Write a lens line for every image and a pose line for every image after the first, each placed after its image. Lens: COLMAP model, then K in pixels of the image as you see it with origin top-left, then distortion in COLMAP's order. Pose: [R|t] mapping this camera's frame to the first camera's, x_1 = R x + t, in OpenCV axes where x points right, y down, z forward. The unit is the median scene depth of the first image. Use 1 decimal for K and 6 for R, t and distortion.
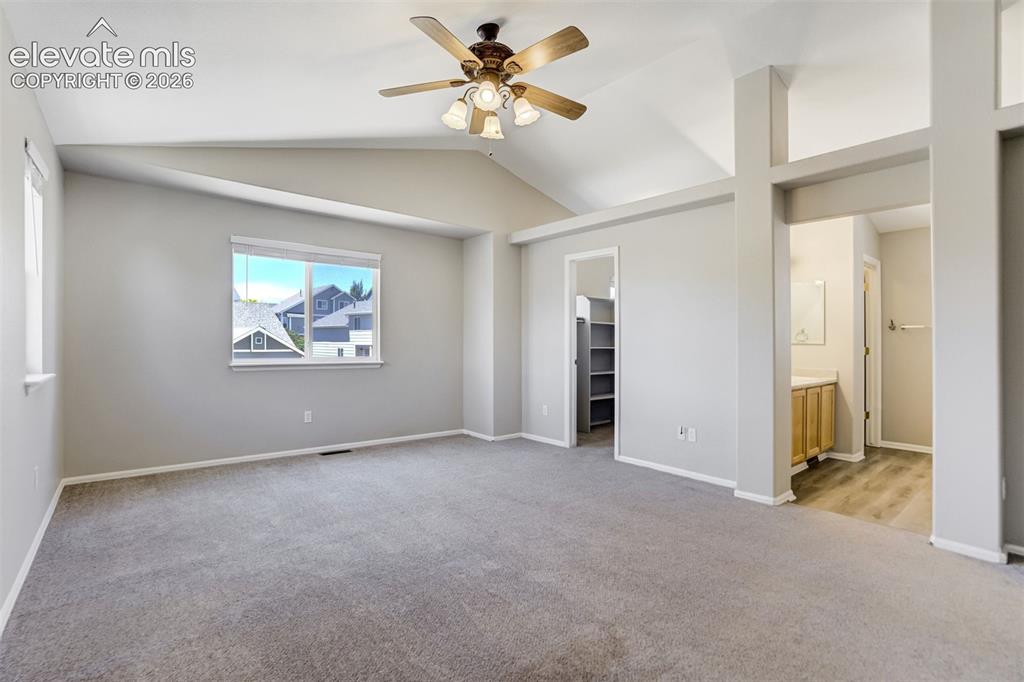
lens RADIAL K [[477.5, 0, 506.2], [0, 477.5, 343.6], [0, 0, 1]] dist [-0.056095, 0.024629]
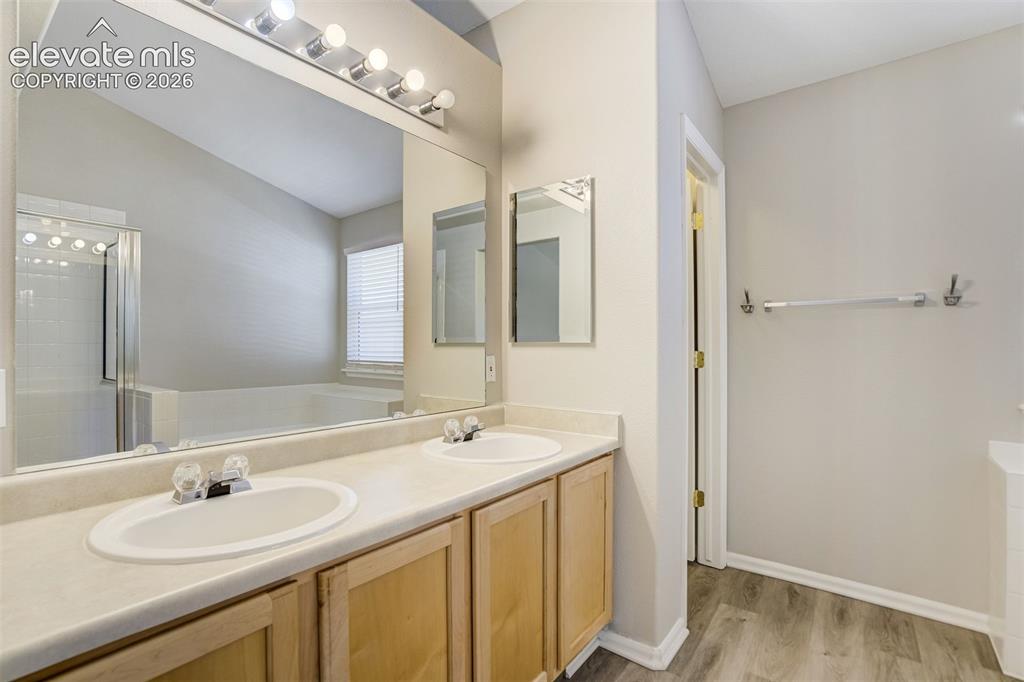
lens RADIAL K [[477.5, 0, 506.2], [0, 477.5, 343.6], [0, 0, 1]] dist [-0.056095, 0.024629]
pose [[0.972042, -0.004380, 0.234765, 0.482359], [0.004575, 0.999989, -0.000286, 0.001005], [-0.234762, 0.001352, 0.972052, 0.594838]]
